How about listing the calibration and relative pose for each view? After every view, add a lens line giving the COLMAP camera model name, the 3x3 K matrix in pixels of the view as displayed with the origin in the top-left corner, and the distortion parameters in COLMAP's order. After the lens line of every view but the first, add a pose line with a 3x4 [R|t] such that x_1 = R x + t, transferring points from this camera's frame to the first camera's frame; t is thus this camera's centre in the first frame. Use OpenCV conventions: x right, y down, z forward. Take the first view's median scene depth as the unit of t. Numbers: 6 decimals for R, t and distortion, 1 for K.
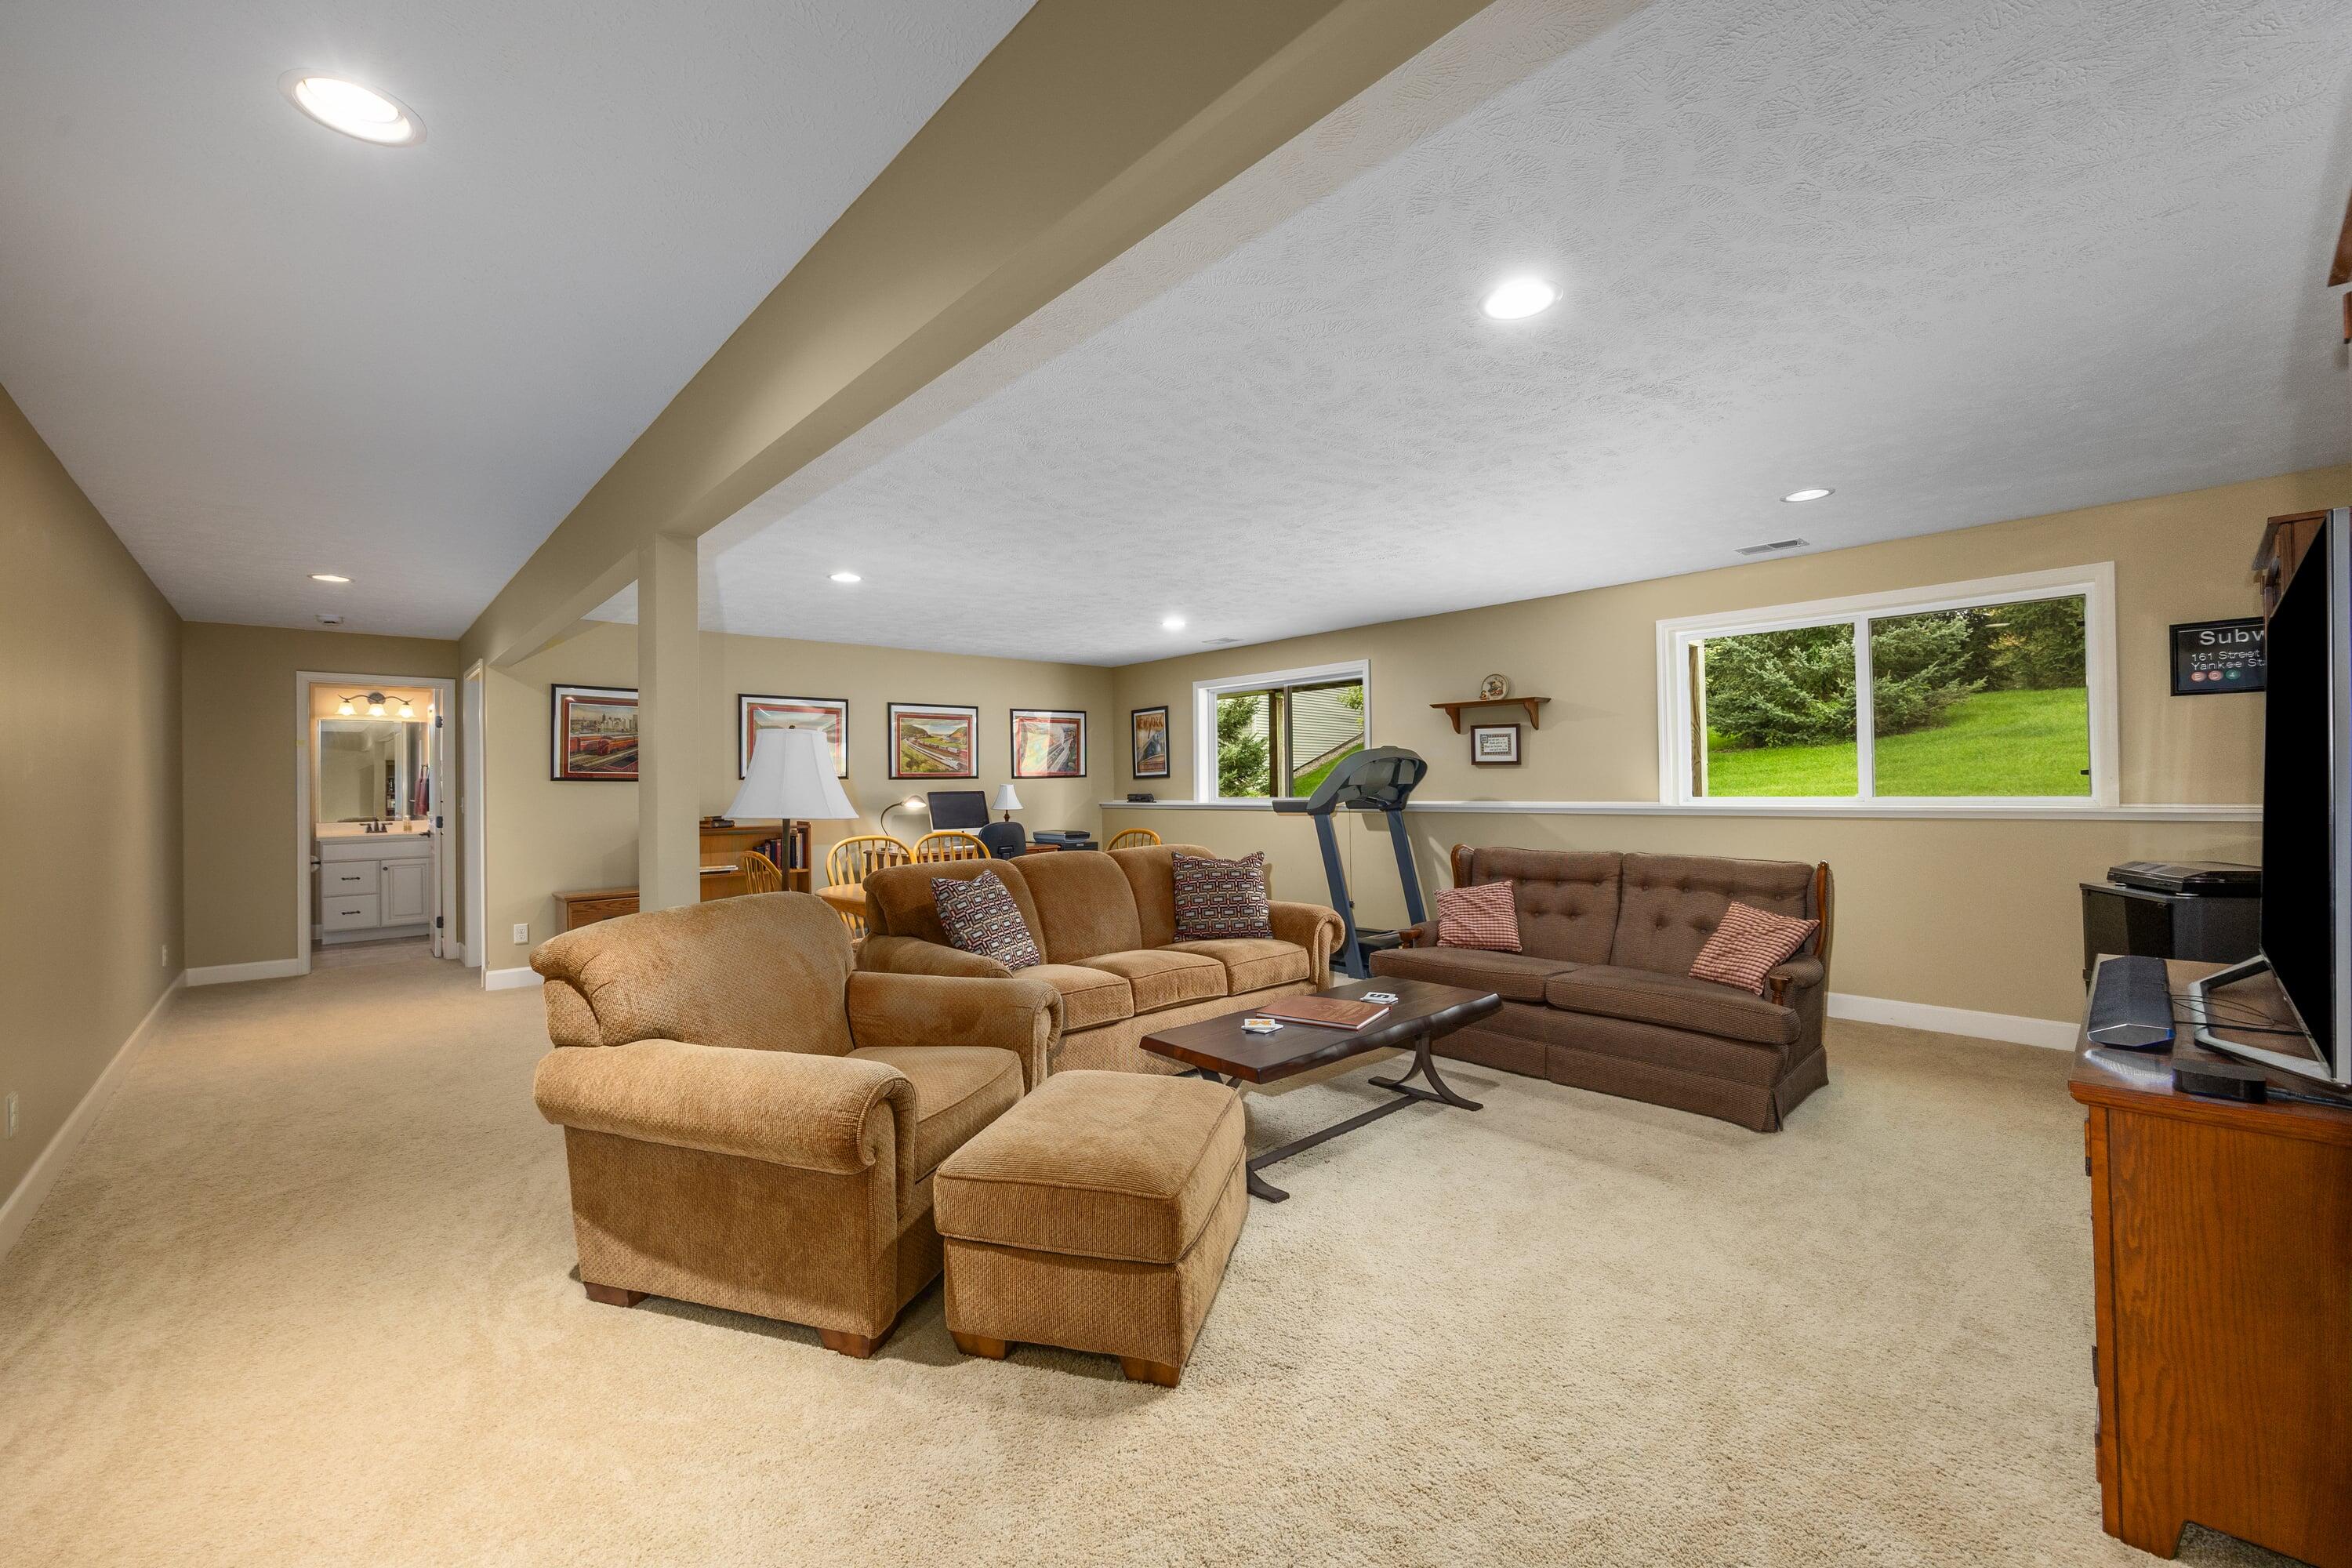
lens RADIAL K [[942.7, 0, 1166.2], [0, 942.7, 793.8], [0, 0, 1]] dist [-0.002122, -0.000324]
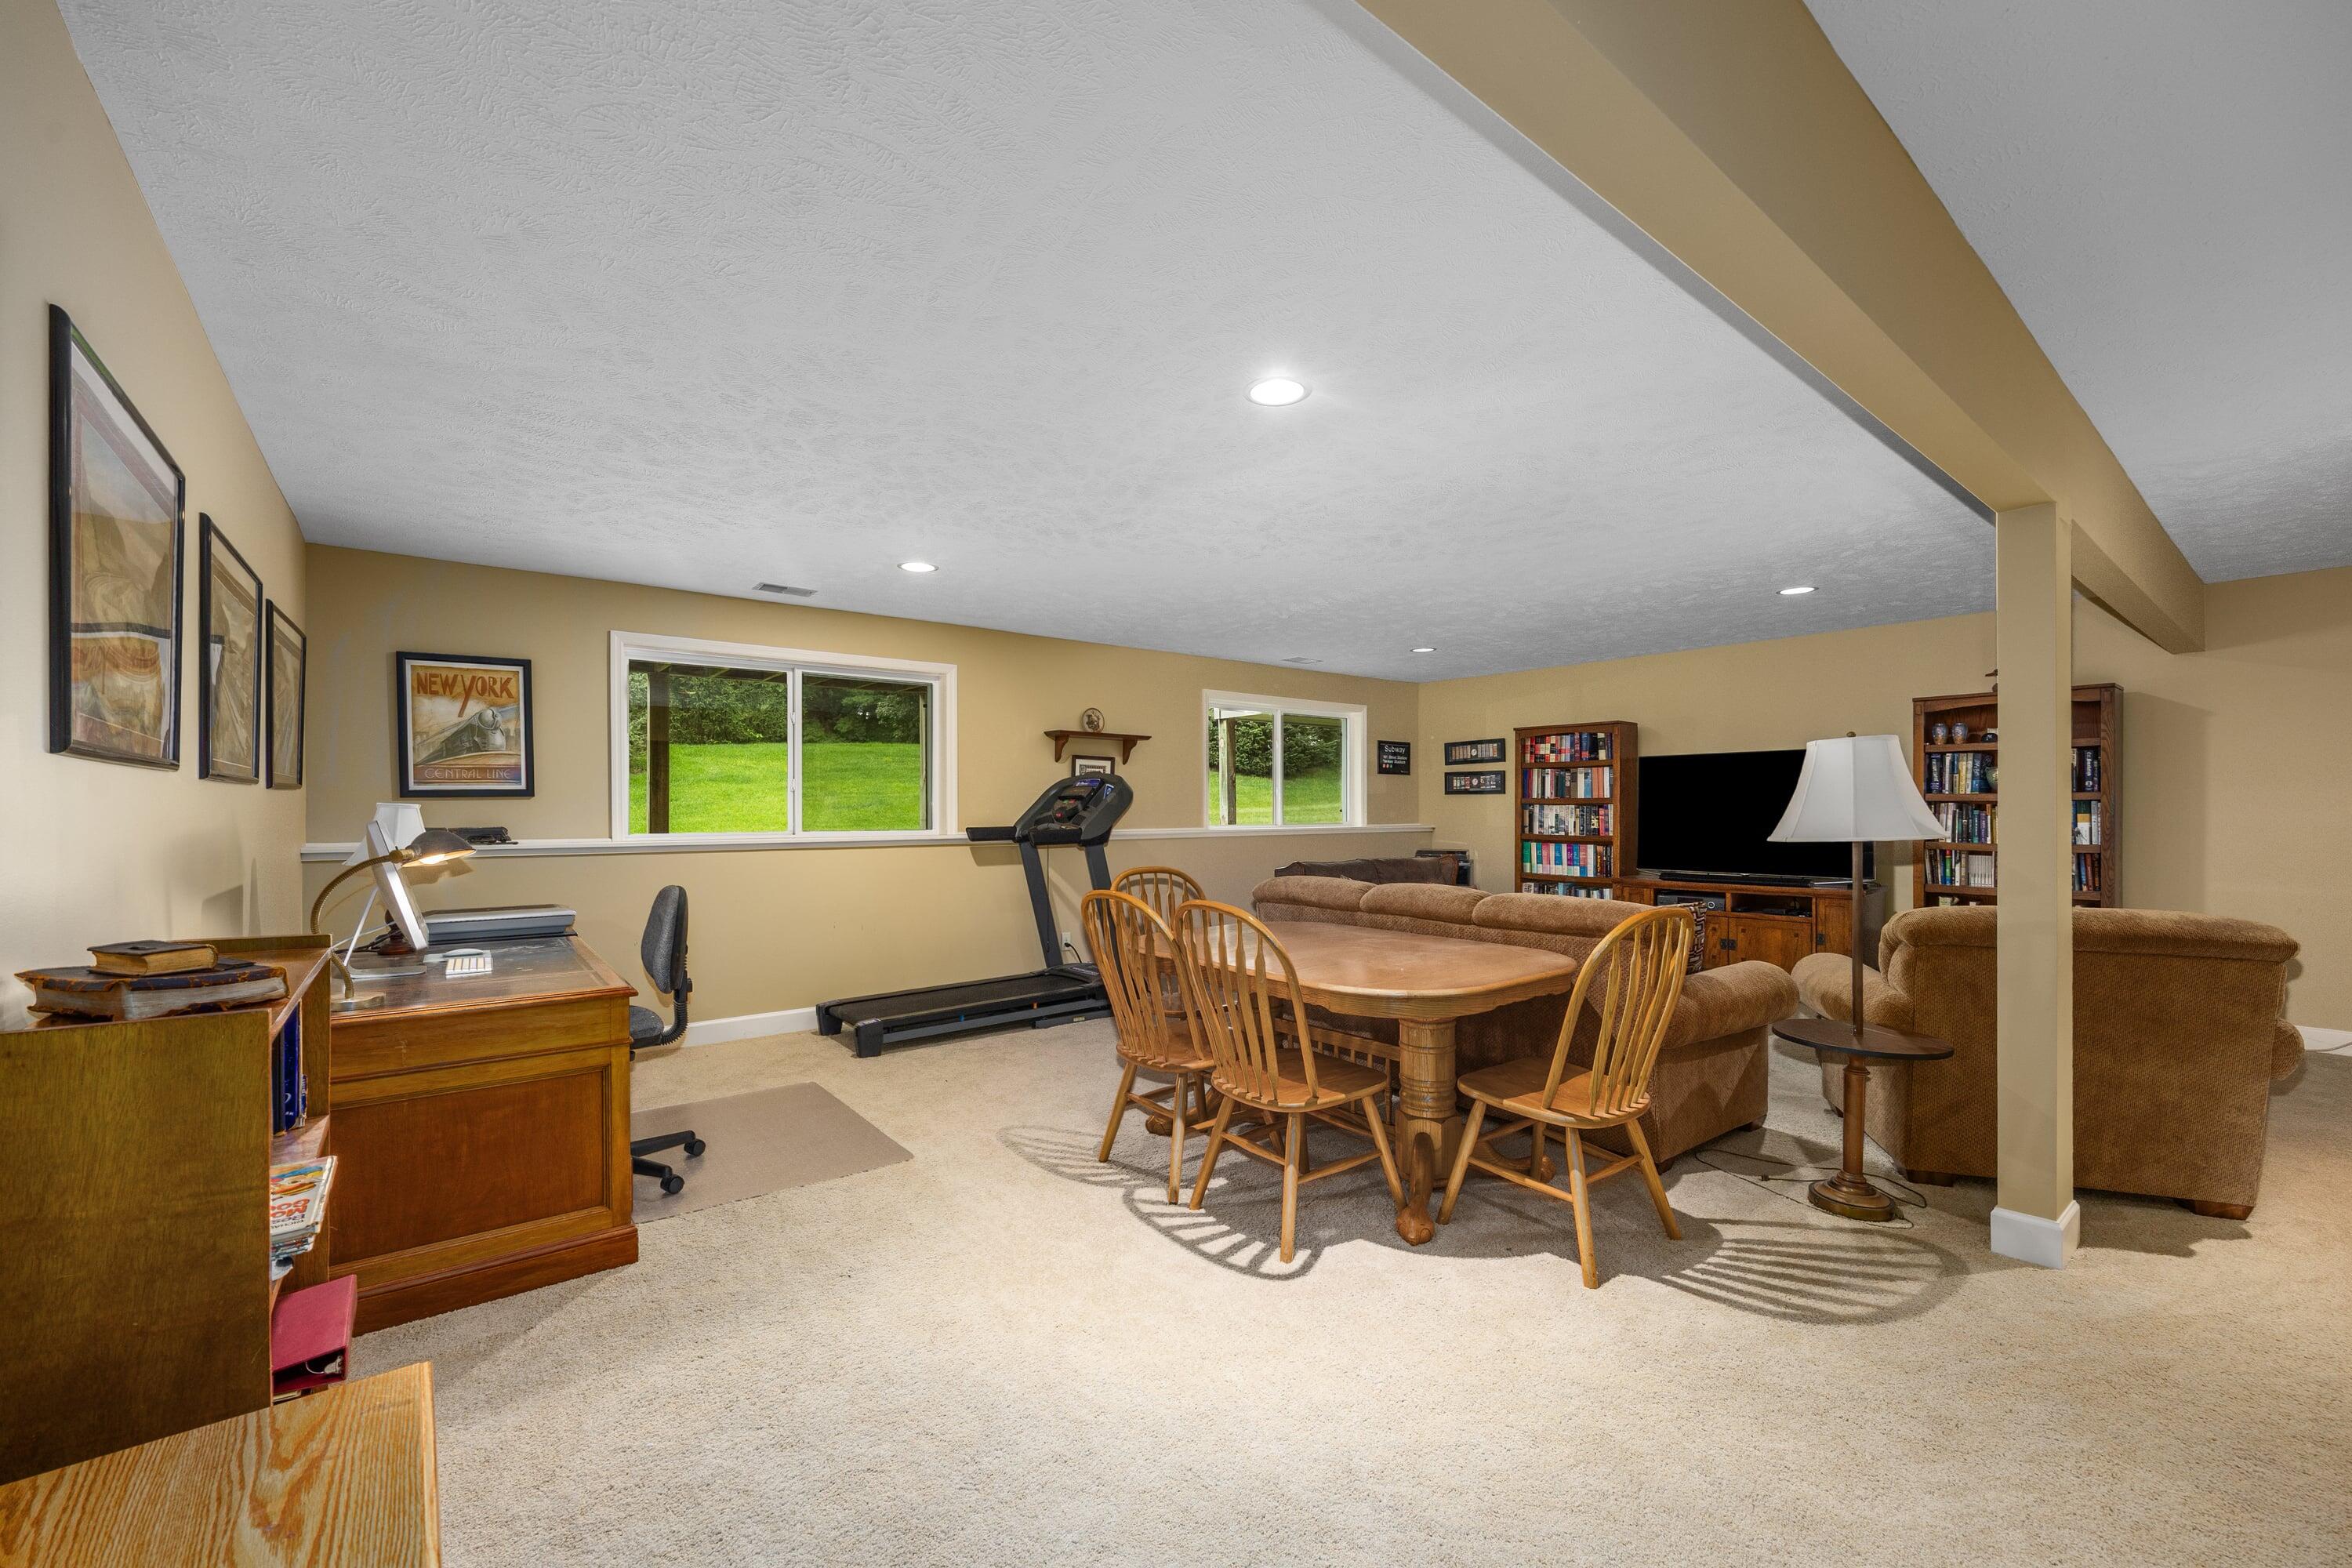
lens RADIAL K [[942.7, 0, 1166.2], [0, 942.7, 793.8], [0, 0, 1]] dist [-0.002122, -0.000324]
pose [[0.076467, 0.035290, 0.996447, -0.681180], [0.014391, 0.999230, -0.036493, 0.008134], [-0.996968, 0.017131, 0.075901, 0.824923]]
